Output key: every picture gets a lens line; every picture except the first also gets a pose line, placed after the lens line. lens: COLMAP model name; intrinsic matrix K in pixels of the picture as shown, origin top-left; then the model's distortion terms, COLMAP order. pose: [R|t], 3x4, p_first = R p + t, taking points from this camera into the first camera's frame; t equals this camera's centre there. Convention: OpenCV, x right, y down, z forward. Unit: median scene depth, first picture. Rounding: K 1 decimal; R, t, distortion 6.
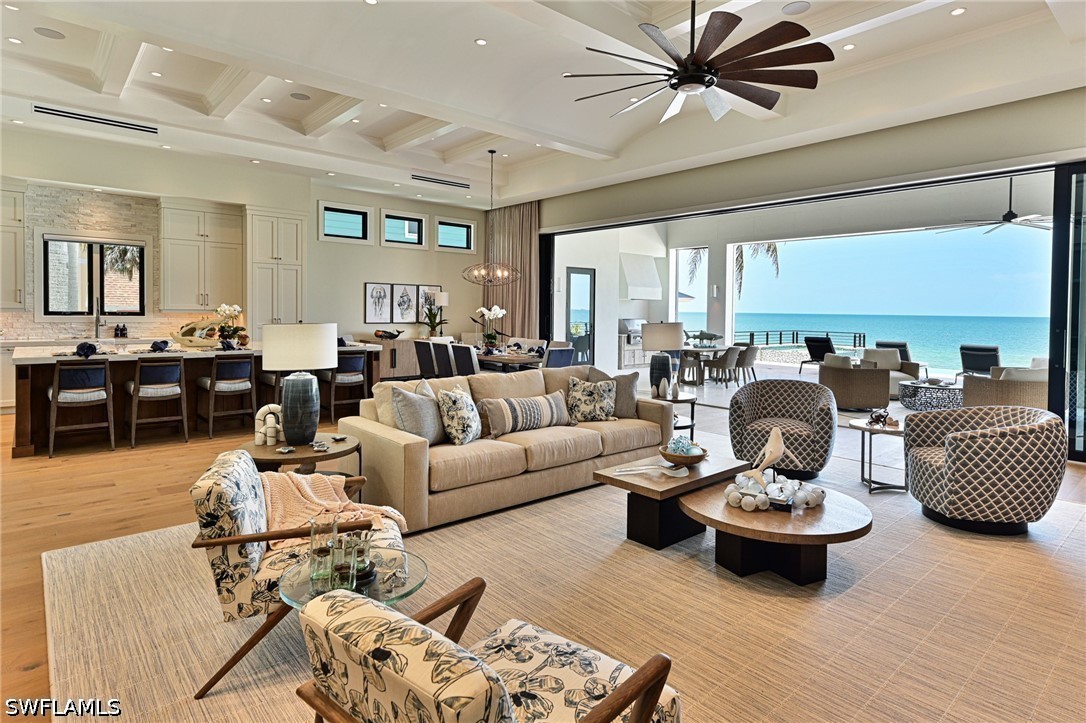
lens RADIAL K [[576.5, 0, 547.4], [0, 576.5, 331.1], [0, 0, 1]] dist [0.005570, 0.004102]
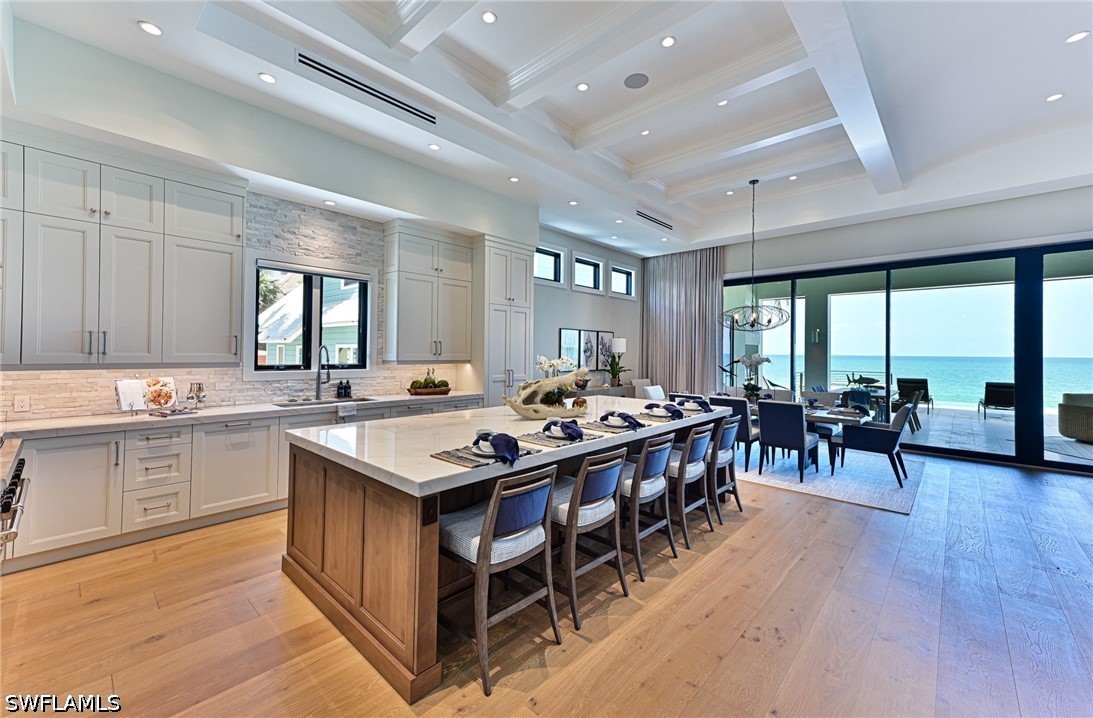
lens RADIAL K [[432.6, 0, 550.2], [0, 432.6, 353.5], [0, 0, 1]] dist [0.015410, 0.000862]
pose [[0.994782, -0.005093, 0.101897, -0.508897], [0.008439, 0.999438, -0.032427, -0.026044], [-0.101674, 0.033118, 0.994266, 0.385657]]
